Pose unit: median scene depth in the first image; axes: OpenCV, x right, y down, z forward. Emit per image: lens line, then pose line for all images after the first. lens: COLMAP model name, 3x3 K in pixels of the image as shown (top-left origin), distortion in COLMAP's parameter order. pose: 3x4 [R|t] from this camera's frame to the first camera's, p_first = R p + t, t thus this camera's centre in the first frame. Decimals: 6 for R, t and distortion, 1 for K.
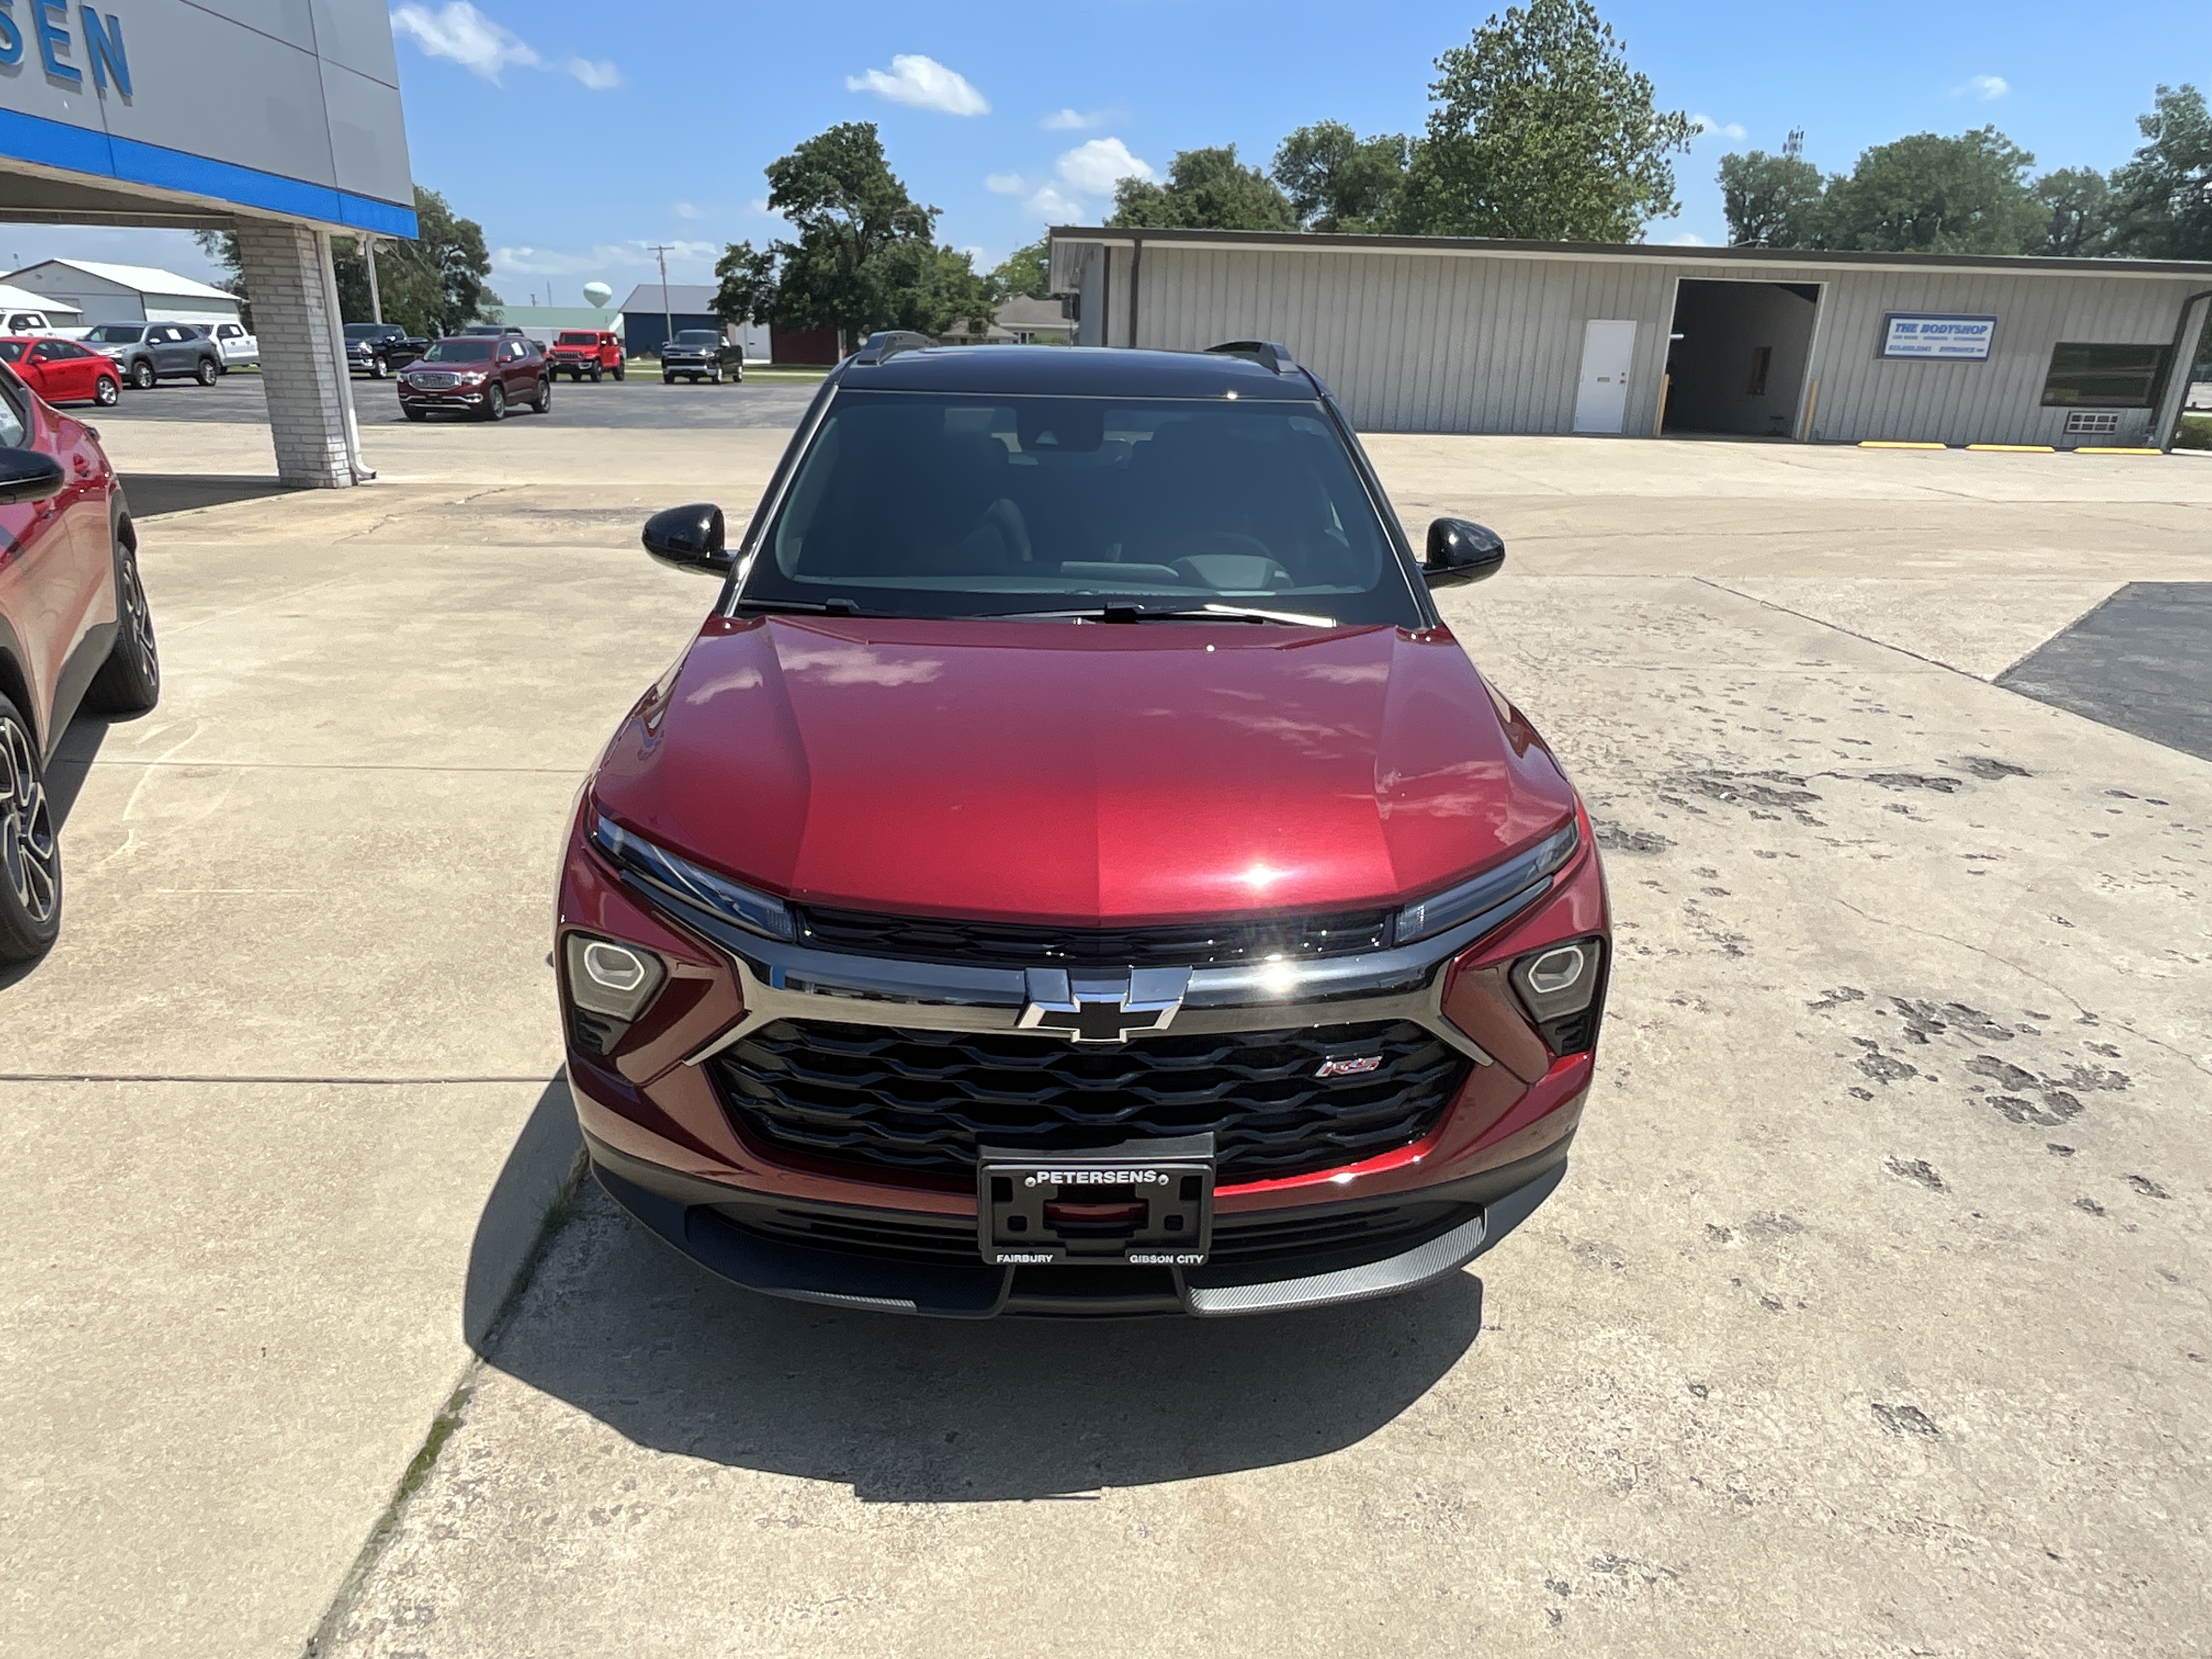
lens RADIAL K [[1349.6, 0, 1106.0], [0, 1349.6, 829.5], [0, 0, 1]] dist [-0.017375, 0.020493]
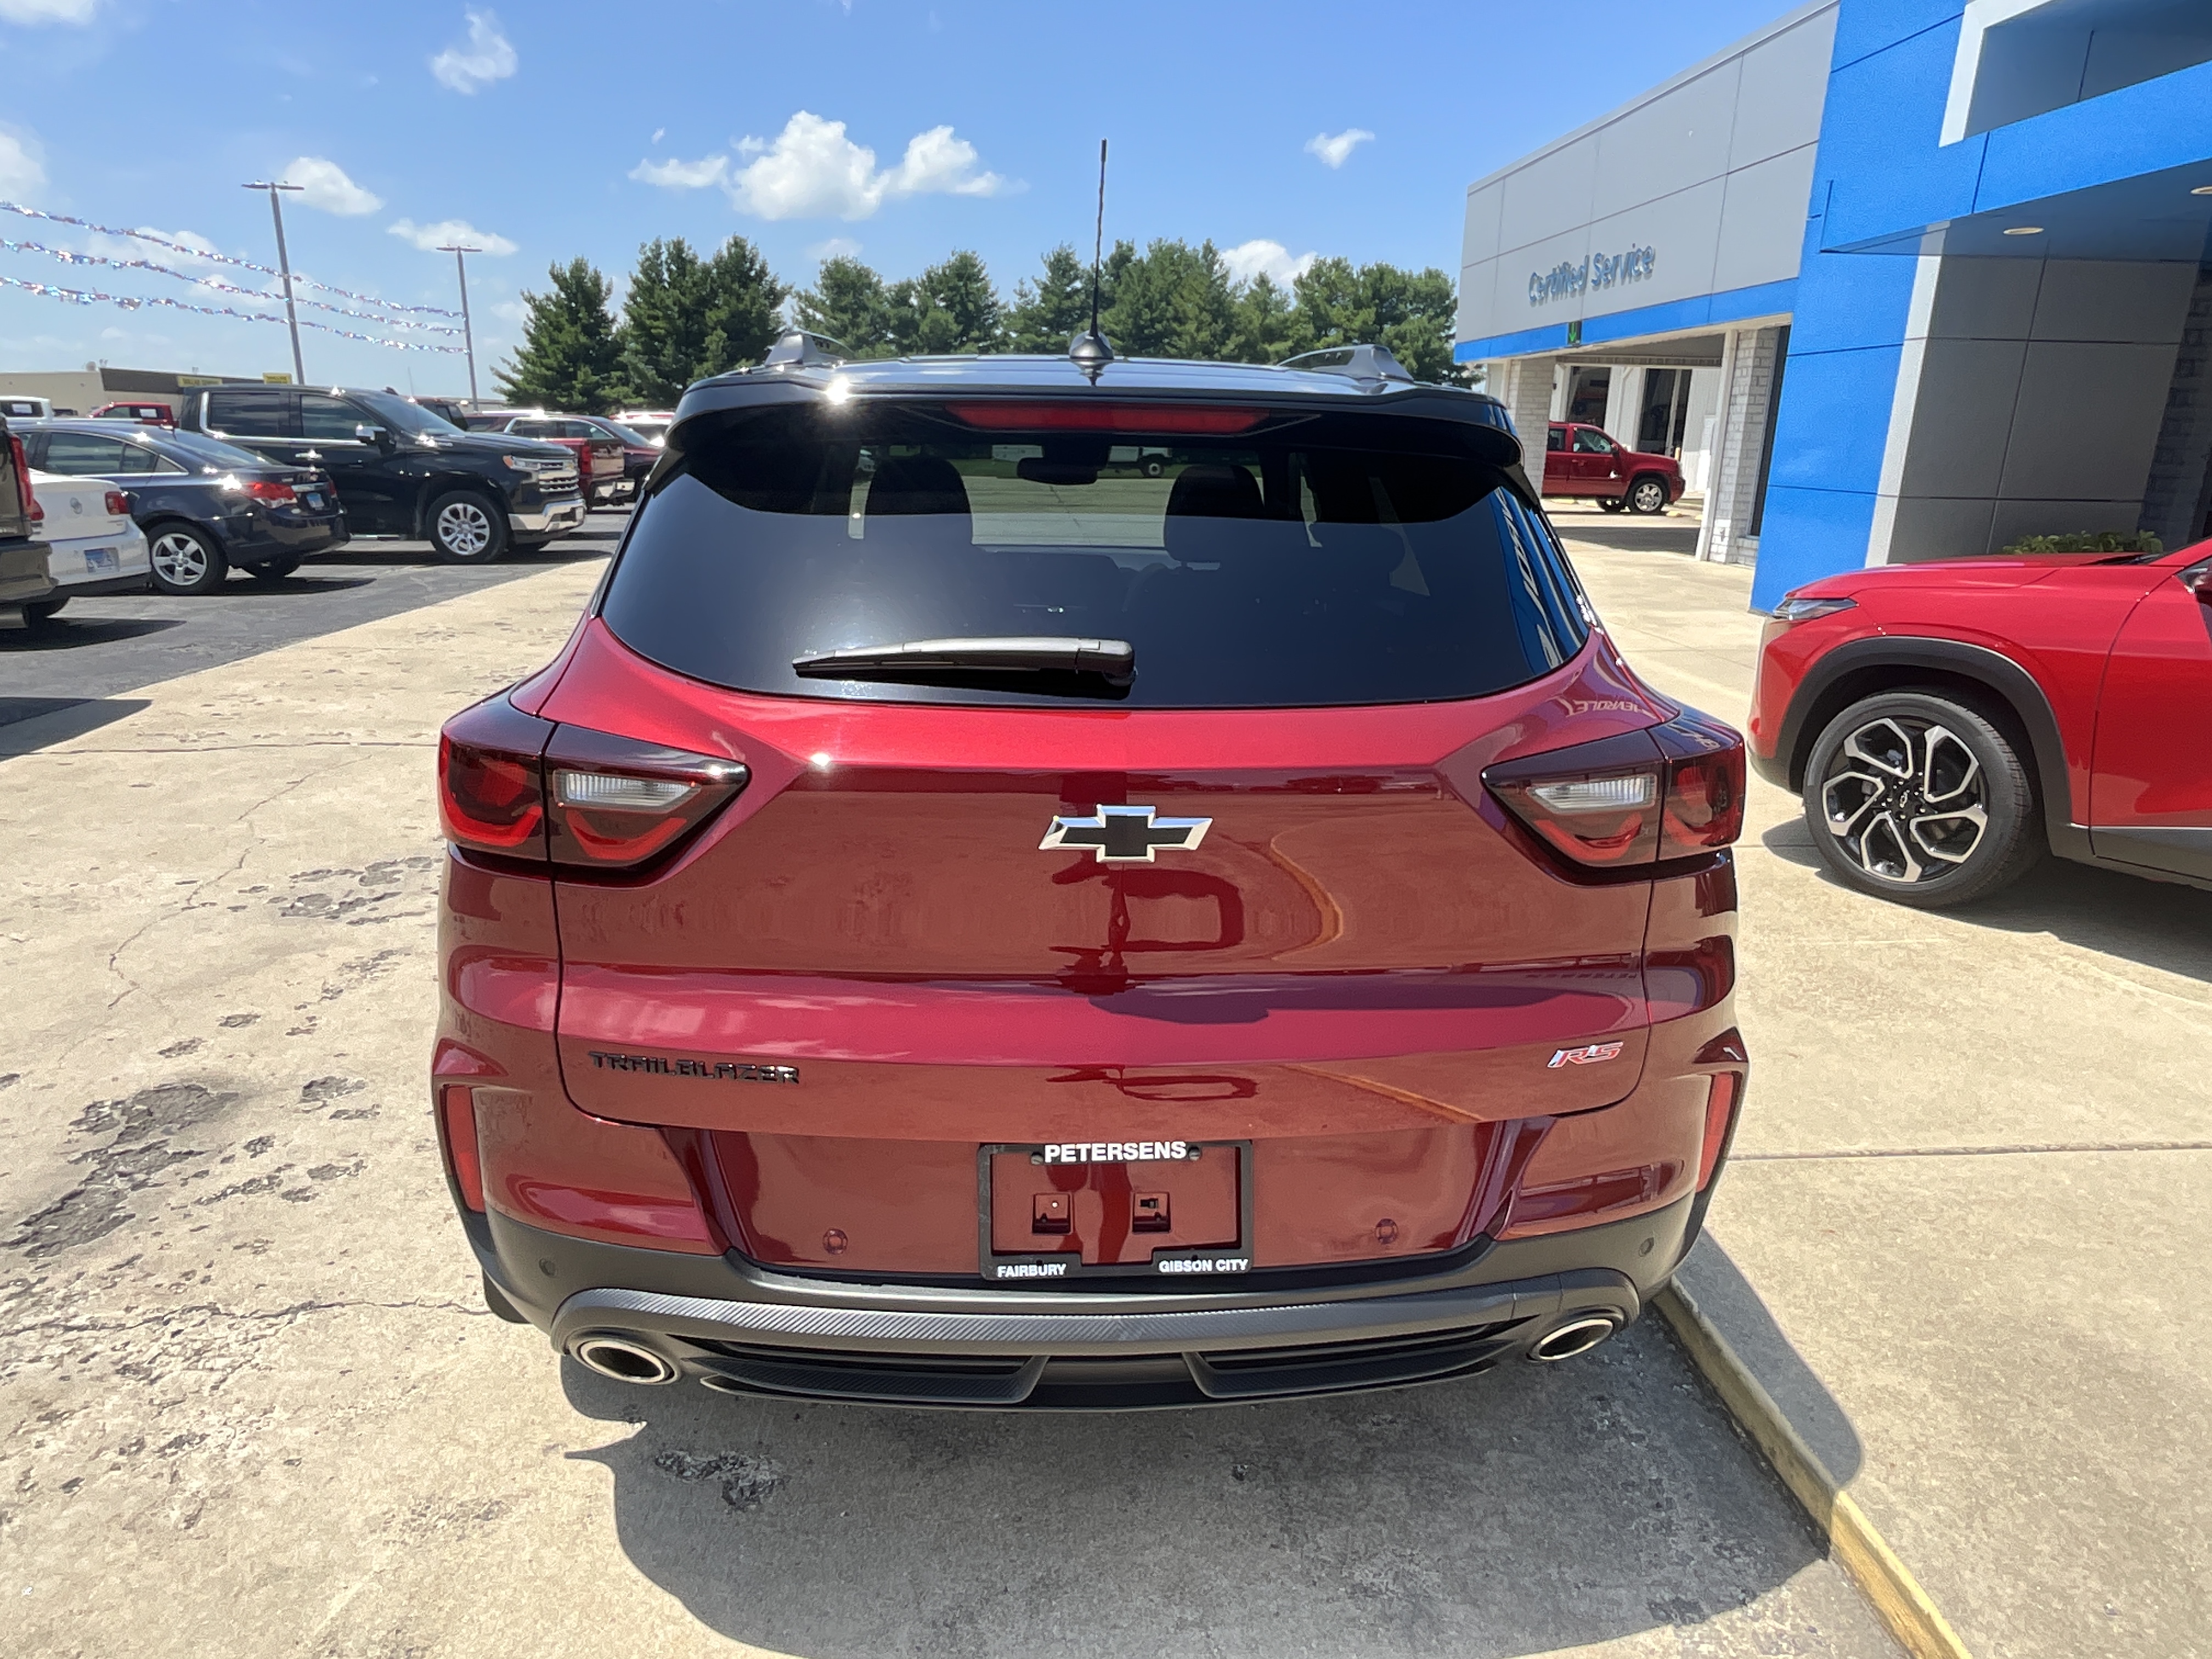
lens RADIAL K [[1349.6, 0, 1106.0], [0, 1349.6, 829.5], [0, 0, 1]] dist [-0.017375, 0.020493]
pose [[-0.998867, -0.033979, -0.033326, -0.029673], [-0.047058, 0.809843, 0.584756, -0.661855], [0.007120, 0.585662, -0.810524, 1.973584]]
